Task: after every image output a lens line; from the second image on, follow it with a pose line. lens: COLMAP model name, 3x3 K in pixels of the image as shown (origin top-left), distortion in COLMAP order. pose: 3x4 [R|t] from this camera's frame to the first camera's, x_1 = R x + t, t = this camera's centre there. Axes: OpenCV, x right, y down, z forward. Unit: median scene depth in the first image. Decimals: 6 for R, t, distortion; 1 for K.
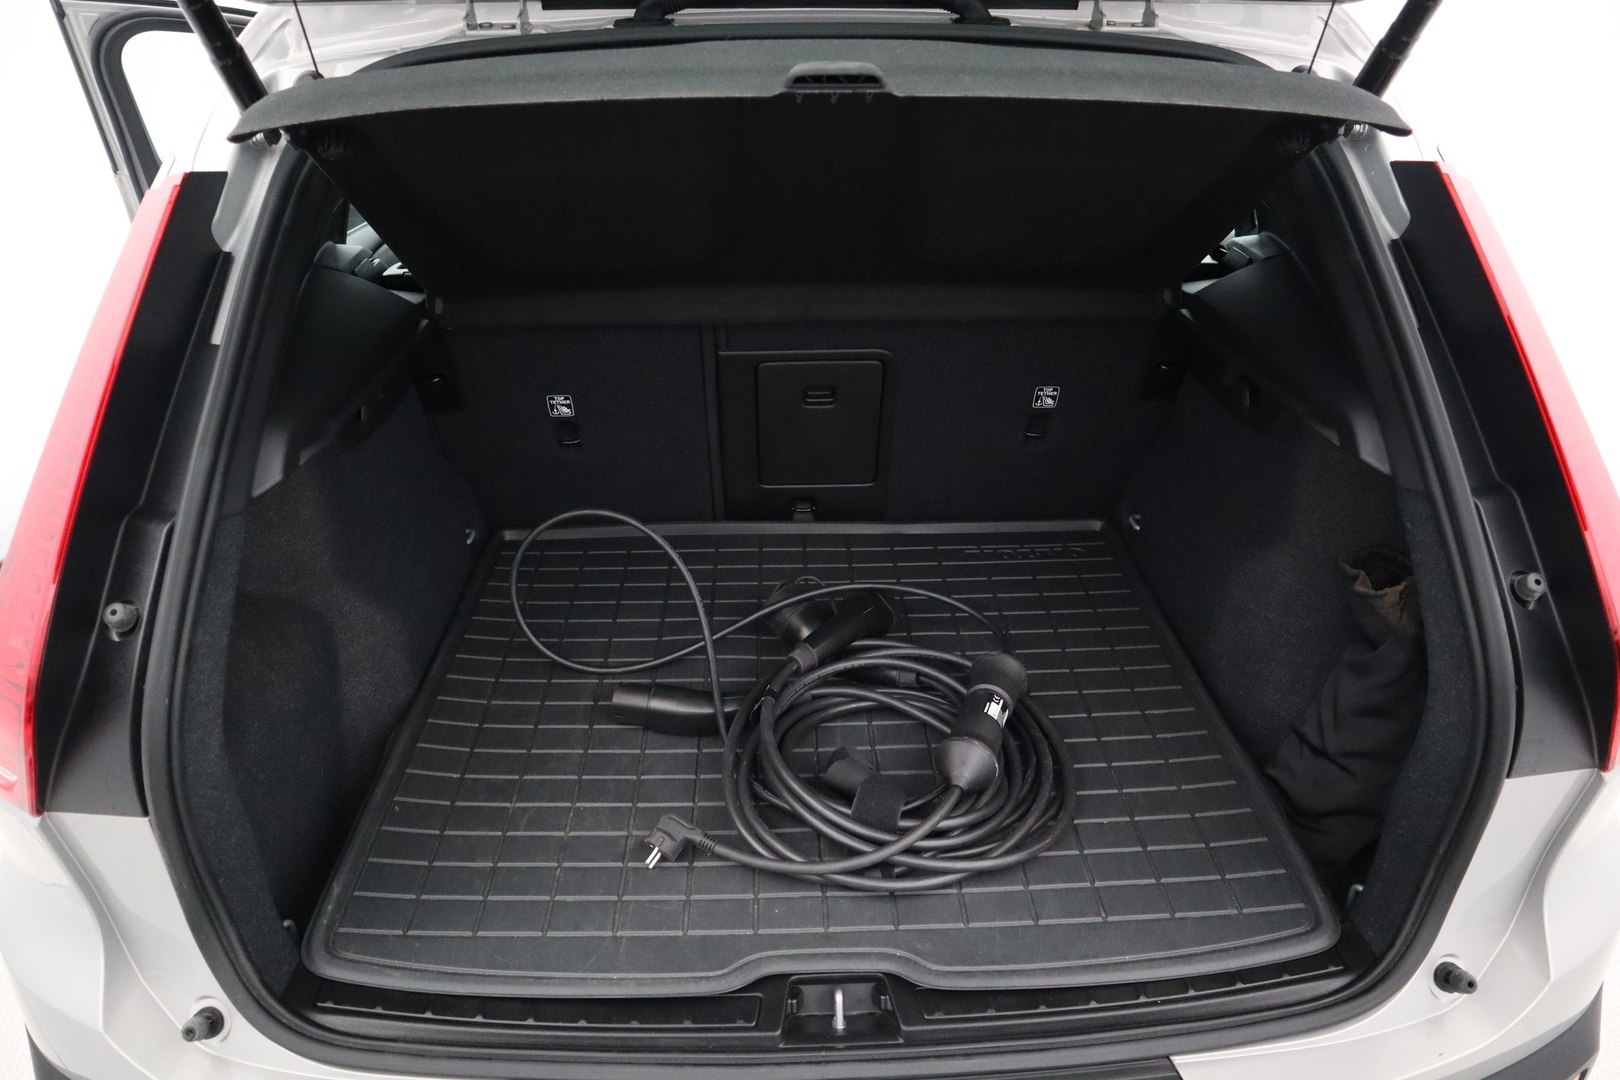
lens RADIAL K [[1135.3, 0, 810.0], [0, 1135.3, 540.0], [0, 0, 1]] dist [-0.117457, 0.083182]
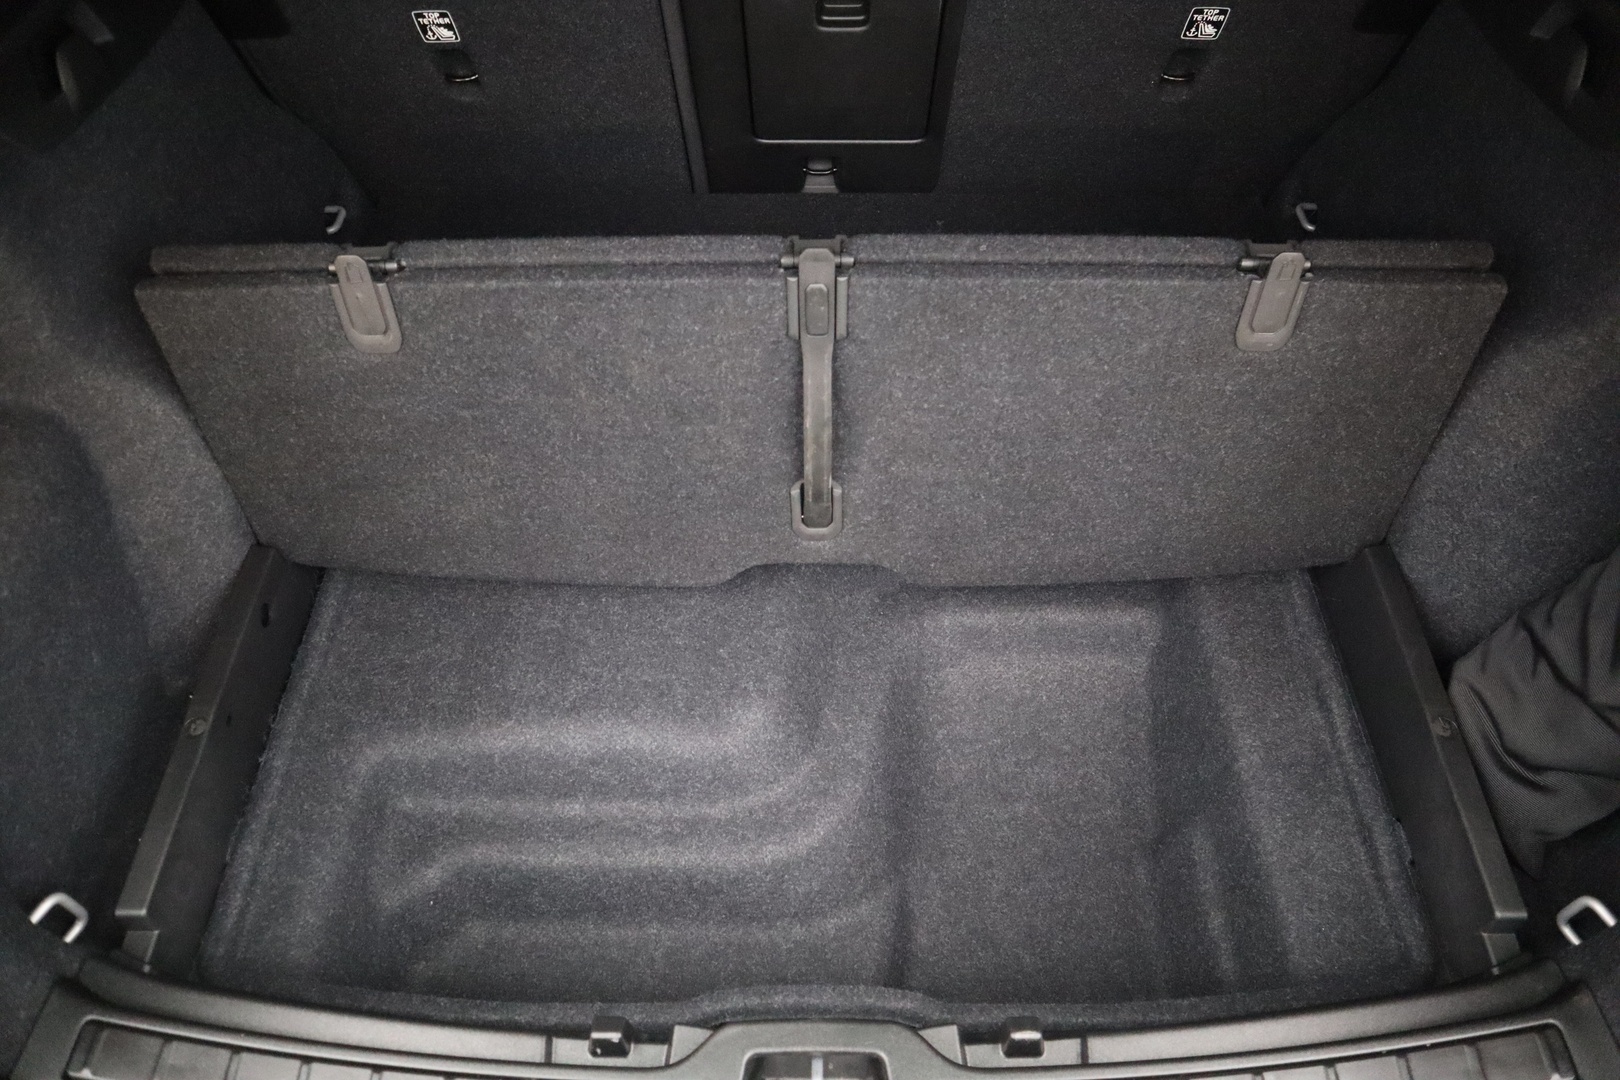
lens RADIAL K [[1135.3, 0, 810.0], [0, 1135.3, 540.0], [0, 0, 1]] dist [-0.117457, 0.083182]
pose [[0.998780, 0.034645, -0.035192, 0.022214], [-0.017643, 0.915922, 0.400968, -0.106100], [0.046124, -0.399858, 0.915416, 0.320439]]
